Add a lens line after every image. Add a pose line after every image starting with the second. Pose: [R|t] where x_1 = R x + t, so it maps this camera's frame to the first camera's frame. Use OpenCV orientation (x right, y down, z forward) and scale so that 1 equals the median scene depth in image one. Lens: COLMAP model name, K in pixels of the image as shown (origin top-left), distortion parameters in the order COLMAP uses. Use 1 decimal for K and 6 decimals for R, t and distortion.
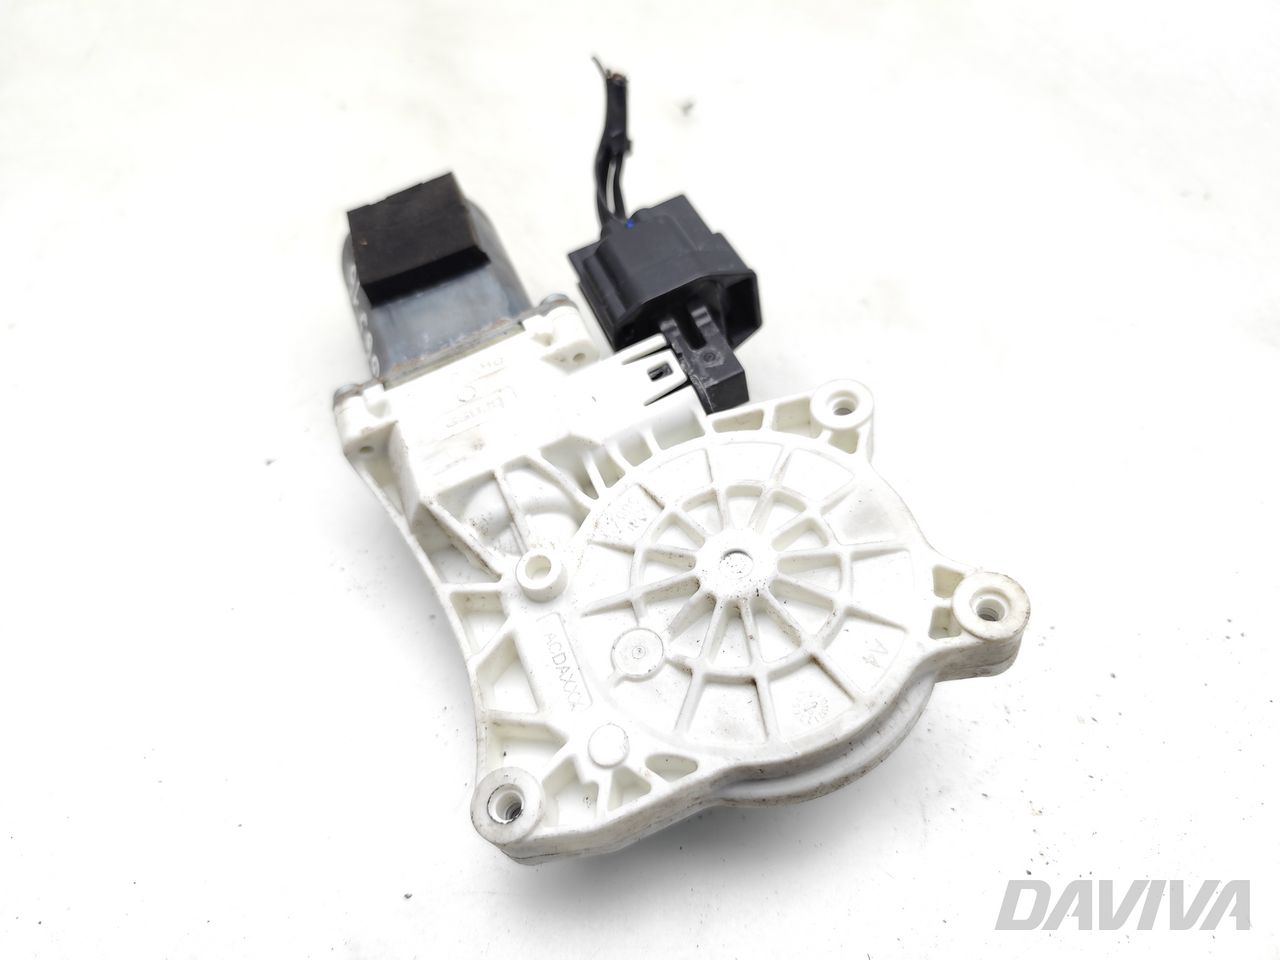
lens RADIAL K [[926.0, 0, 635.3], [0, 926.0, 481.3], [0, 0, 1]] dist [-0.000392, -0.243210]
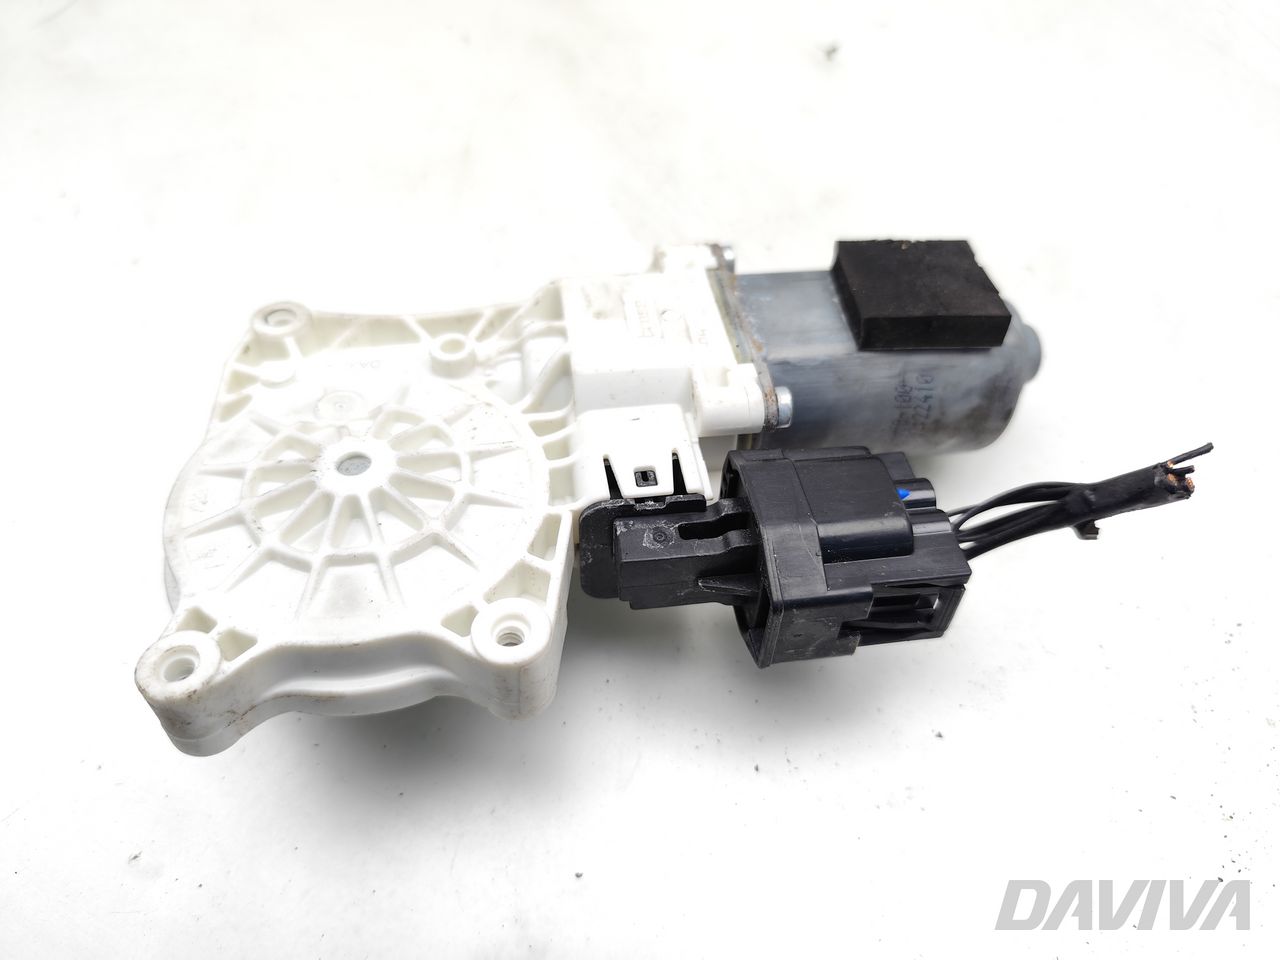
lens RADIAL K [[926.0, 0, 635.3], [0, 926.0, 481.3], [0, 0, 1]] dist [-0.000392, -0.243210]
pose [[-0.233929, 0.817537, -0.526223, 0.465037], [-0.796321, 0.149415, 0.586130, -0.589805], [0.557809, 0.556156, 0.616069, 0.464091]]
